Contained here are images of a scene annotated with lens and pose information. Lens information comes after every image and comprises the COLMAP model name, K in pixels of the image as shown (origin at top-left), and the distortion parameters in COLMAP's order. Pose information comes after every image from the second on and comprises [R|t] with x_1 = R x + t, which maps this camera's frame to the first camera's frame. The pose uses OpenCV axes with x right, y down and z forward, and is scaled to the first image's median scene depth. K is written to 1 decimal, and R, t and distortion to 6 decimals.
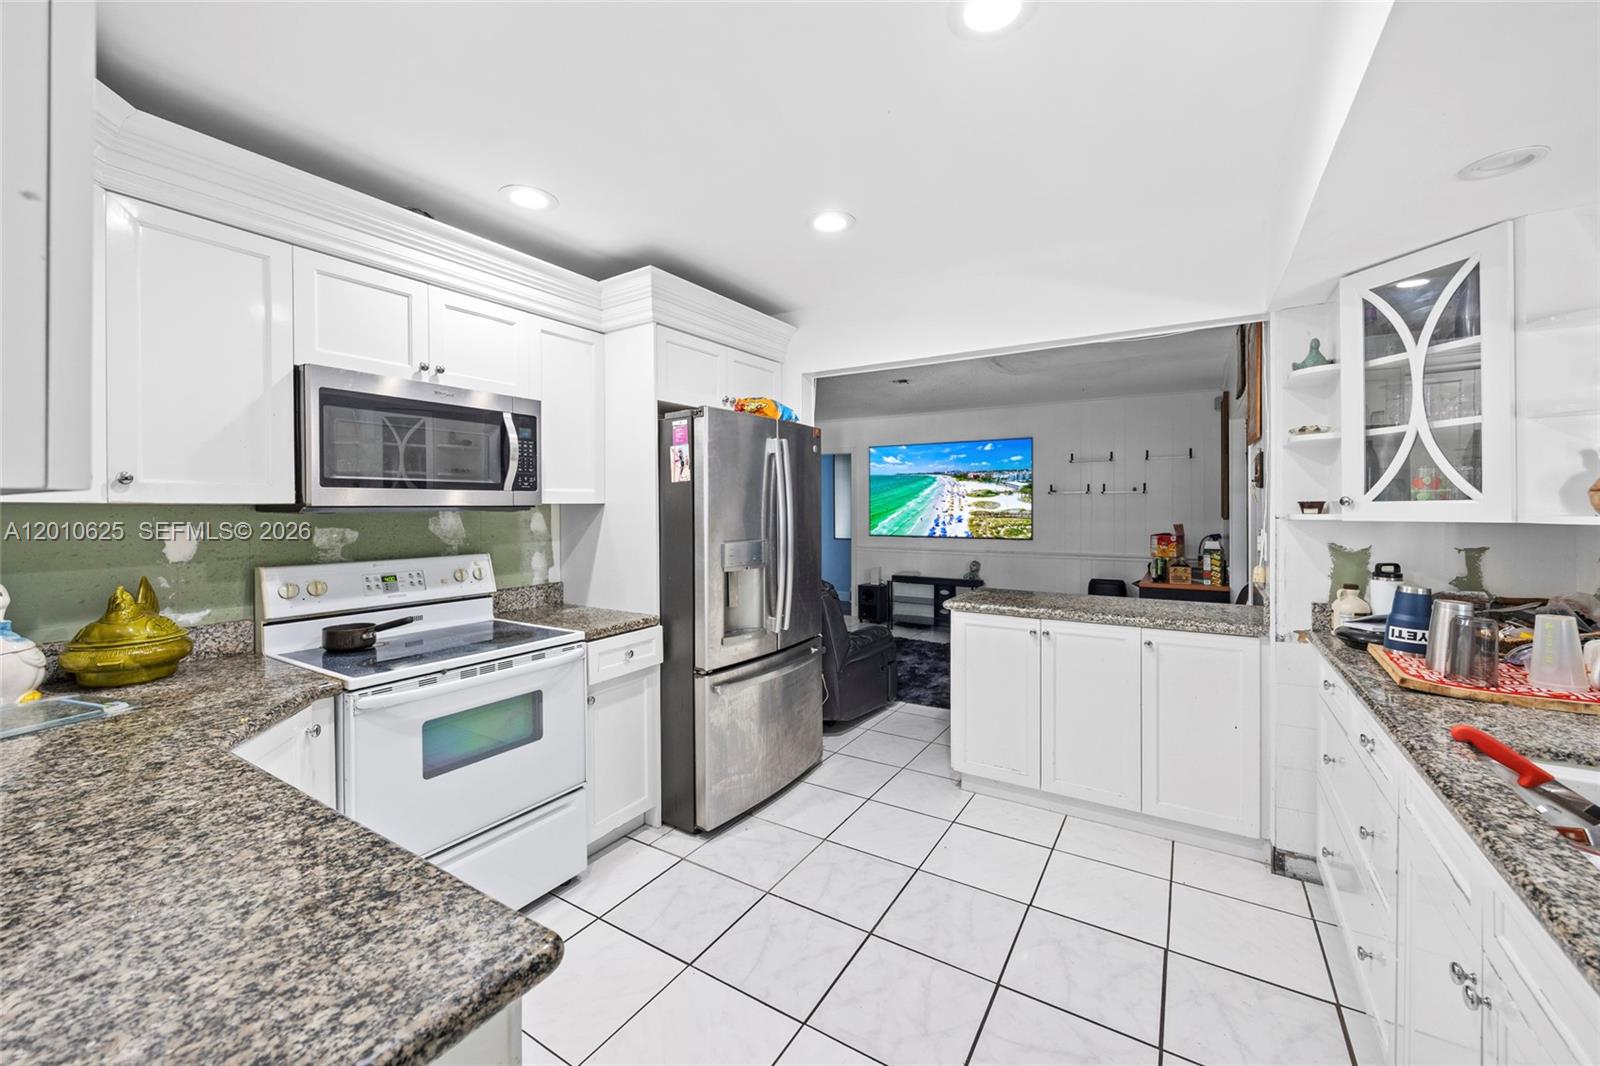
lens RADIAL K [[619.2, 0, 810.1], [0, 619.2, 507.6], [0, 0, 1]] dist [-0.006636, 0.000281]
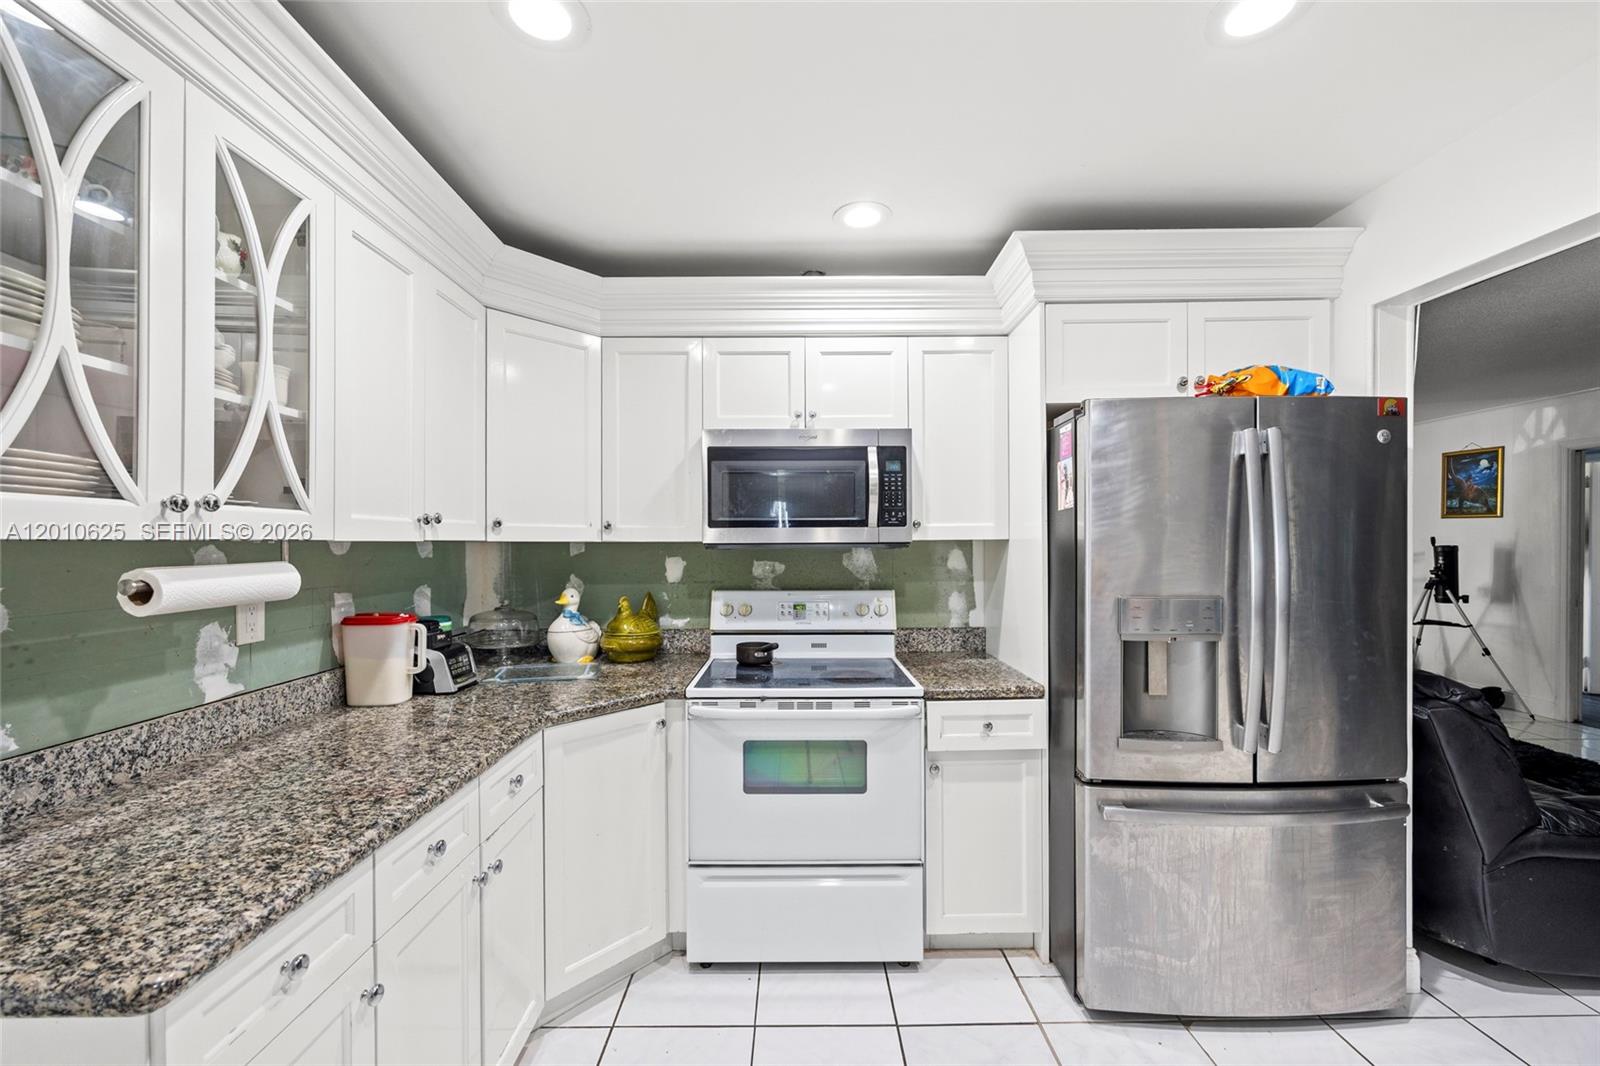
lens RADIAL K [[619.2, 0, 798.4], [0, 619.2, 546.5], [0, 0, 1]] dist [-0.006636, 0.000281]
pose [[0.528945, 0.003147, -0.848650, 0.254448], [0.000905, 0.999990, 0.004273, -0.001049], [0.848656, -0.003028, 0.528937, 0.360025]]
